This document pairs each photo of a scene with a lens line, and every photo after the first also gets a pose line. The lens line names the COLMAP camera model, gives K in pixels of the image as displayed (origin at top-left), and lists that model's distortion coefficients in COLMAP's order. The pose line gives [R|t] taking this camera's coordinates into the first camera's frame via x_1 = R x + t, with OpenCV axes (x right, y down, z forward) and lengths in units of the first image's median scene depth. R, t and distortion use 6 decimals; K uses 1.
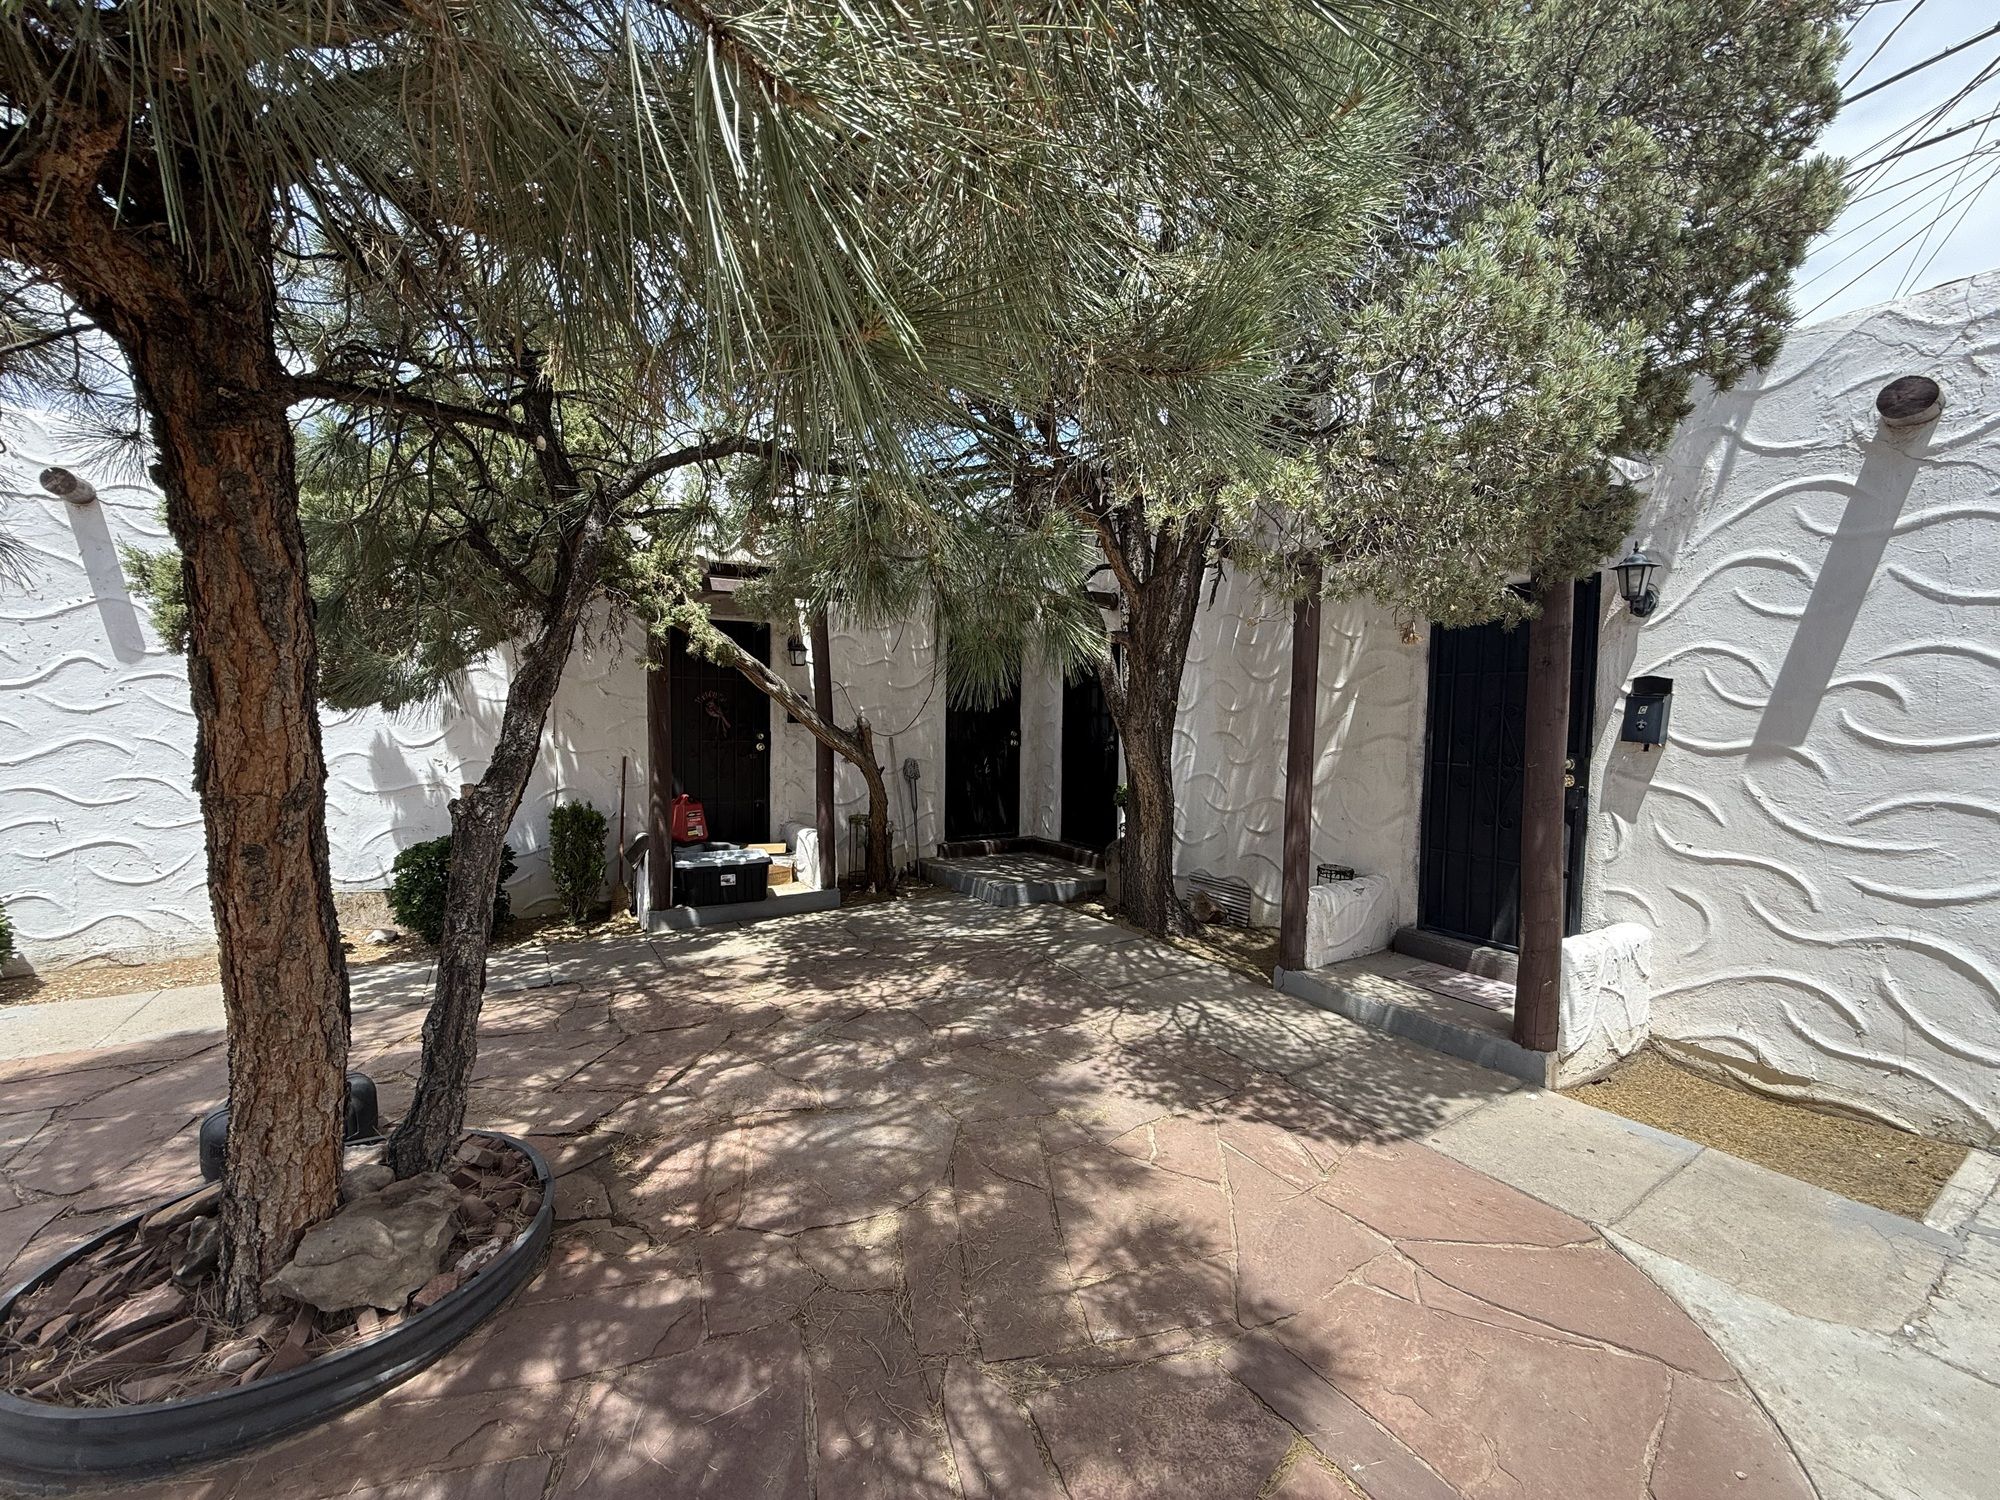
lens RADIAL K [[794.4, 0, 995.4], [0, 794.4, 753.0], [0, 0, 1]] dist [-0.002084, 0.000380]
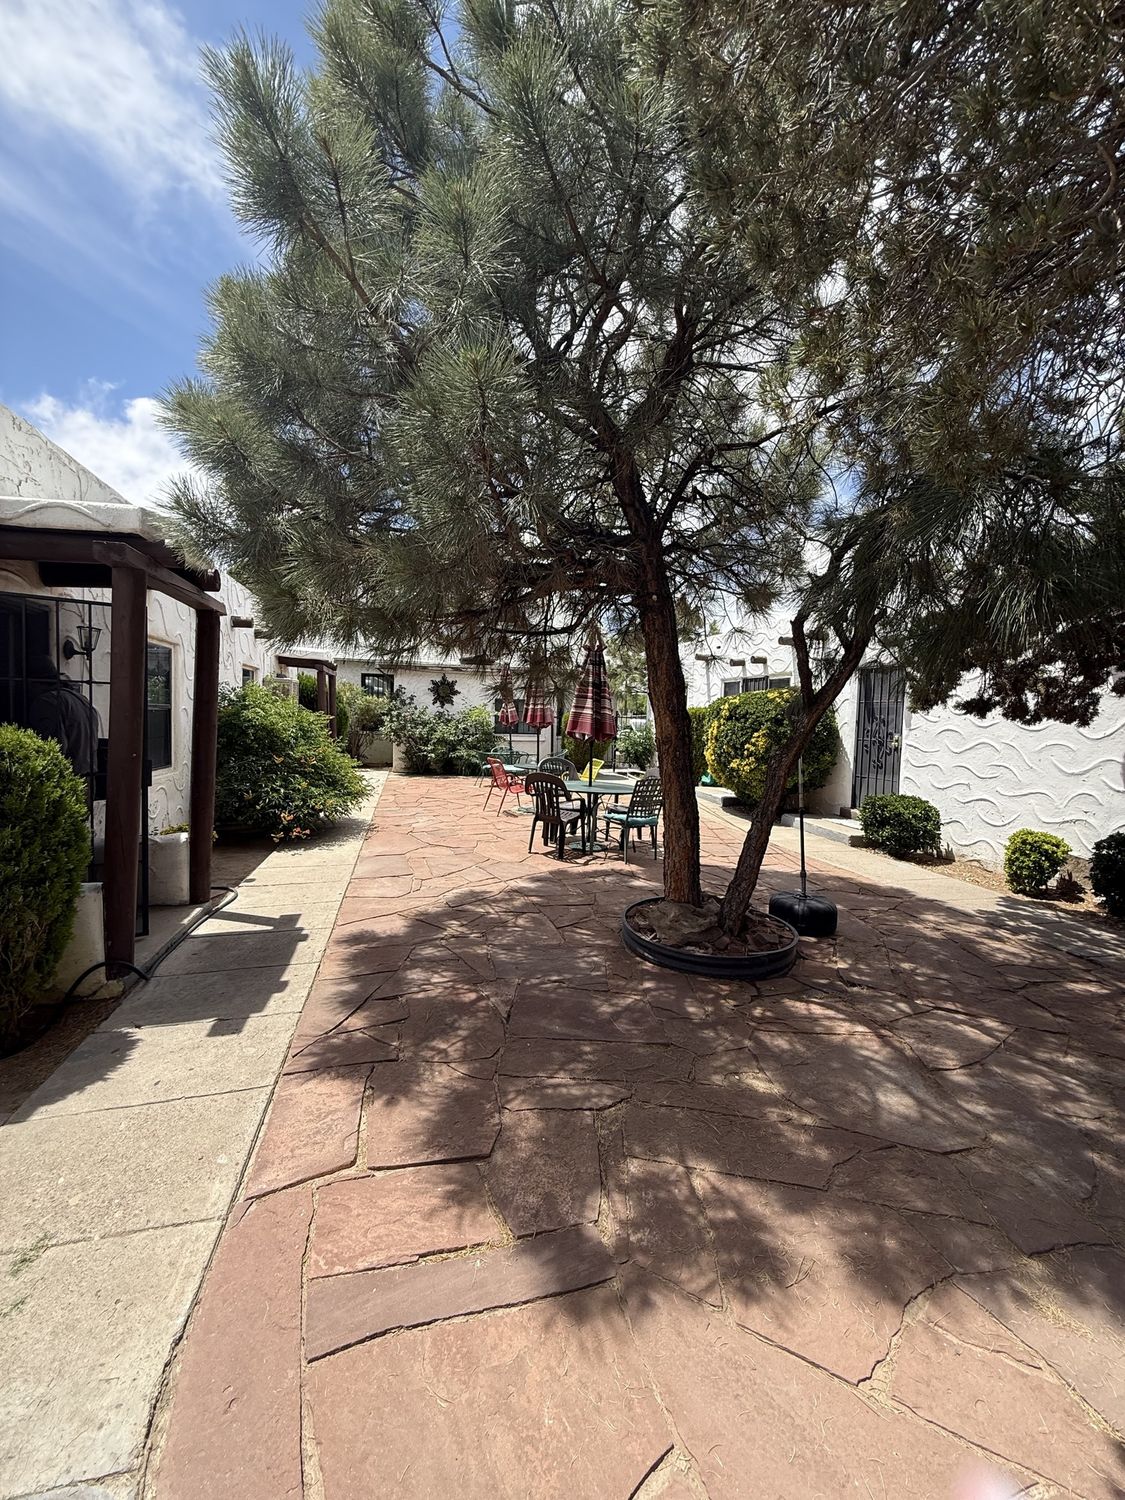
lens RADIAL K [[595.8, 0, 558.1], [0, 595.8, 737.2], [0, 0, 1]] dist [-0.002084, 0.000380]
pose [[-0.296920, 0.012386, -0.954822, 0.533942], [-0.079585, 0.996116, 0.037670, -0.001725], [0.951580, 0.087175, -0.294781, 0.533407]]
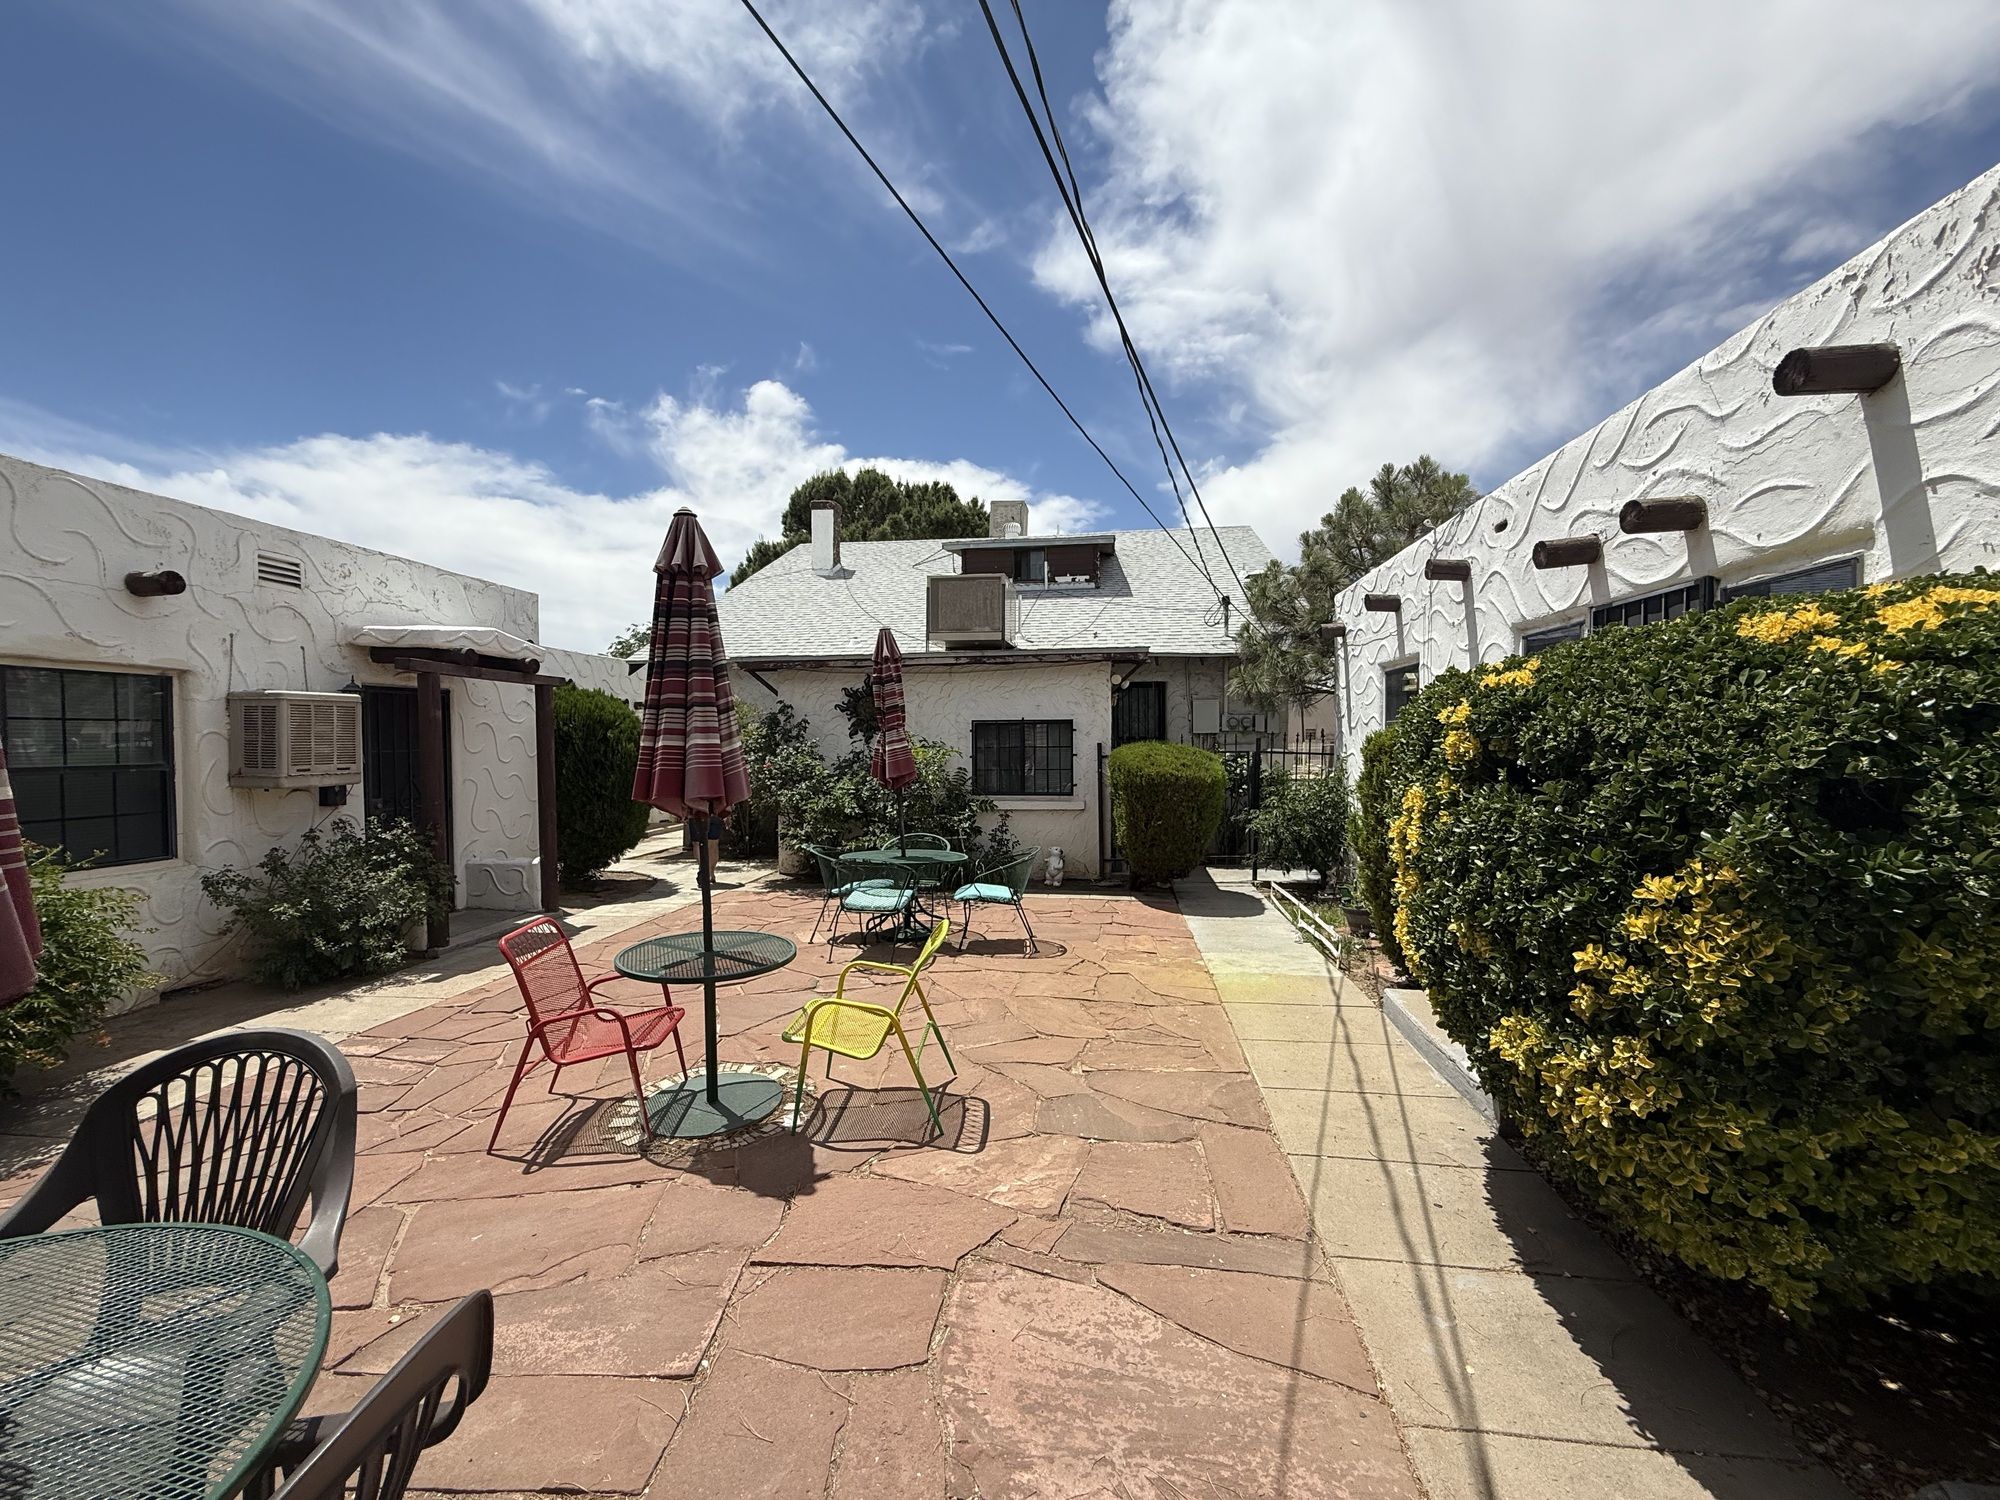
lens RADIAL K [[794.4, 0, 1004.0], [0, 794.4, 765.2], [0, 0, 1]] dist [-0.002084, 0.000380]
pose [[-0.619944, 0.007516, -0.784610, -1.103767], [-0.048314, 0.997691, 0.047731, -0.053924], [0.783157, 0.067498, -0.618150, 0.560415]]
